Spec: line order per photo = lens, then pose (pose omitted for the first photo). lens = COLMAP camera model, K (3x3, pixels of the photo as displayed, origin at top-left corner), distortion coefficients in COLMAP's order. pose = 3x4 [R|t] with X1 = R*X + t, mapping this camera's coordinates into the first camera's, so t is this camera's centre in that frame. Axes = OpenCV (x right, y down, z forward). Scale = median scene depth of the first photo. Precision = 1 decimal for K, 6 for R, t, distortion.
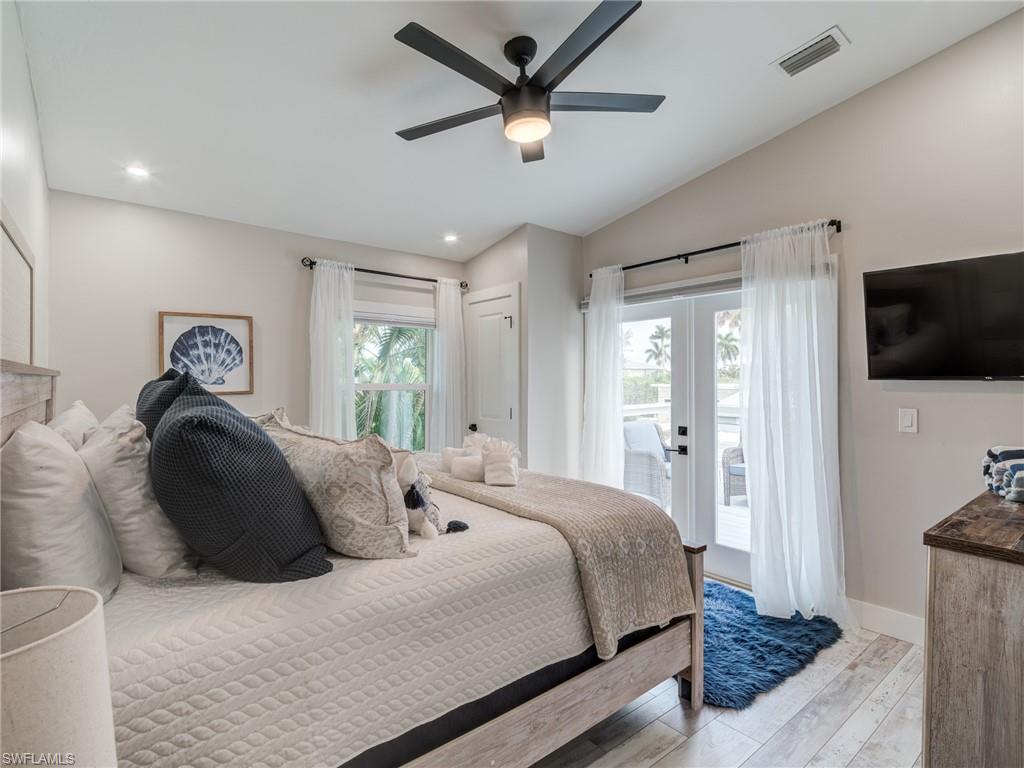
lens RADIAL K [[507.1, 0, 513.1], [0, 507.1, 378.9], [0, 0, 1]] dist [0.004420, -0.012374]
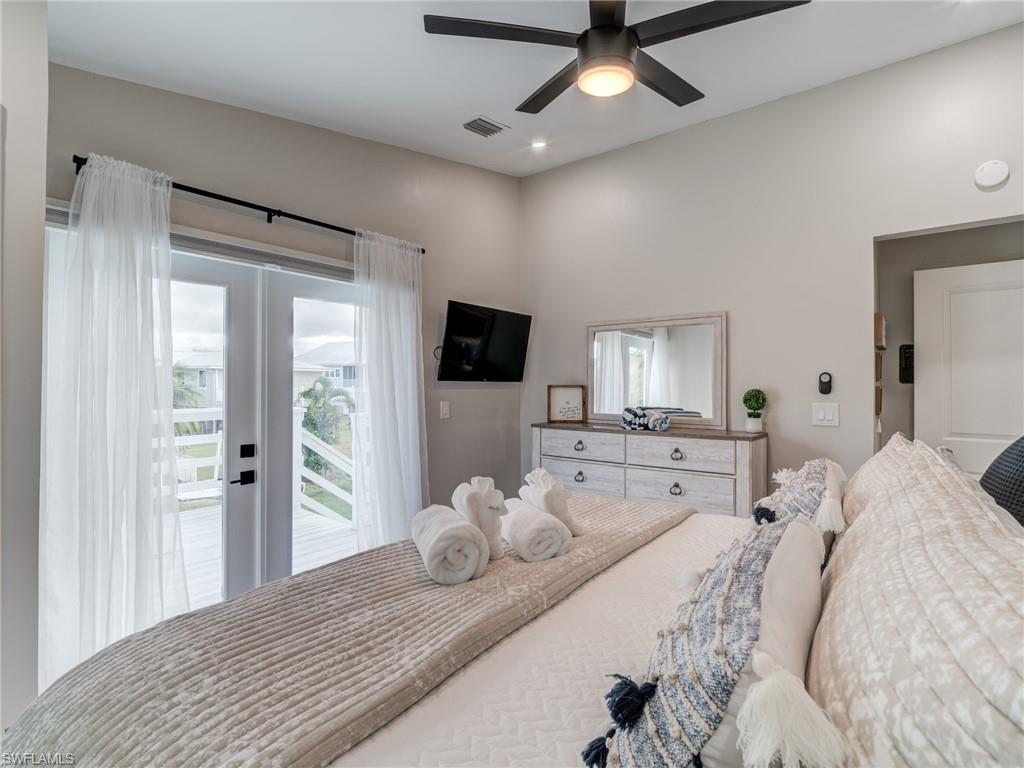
lens RADIAL K [[507.1, 0, 513.1], [0, 507.1, 378.9], [0, 0, 1]] dist [0.004420, -0.012374]
pose [[-0.224865, 0.005383, 0.974375, -0.454466], [-0.008531, 0.999936, -0.007493, 0.003172], [-0.974352, -0.009997, -0.224805, 0.806745]]
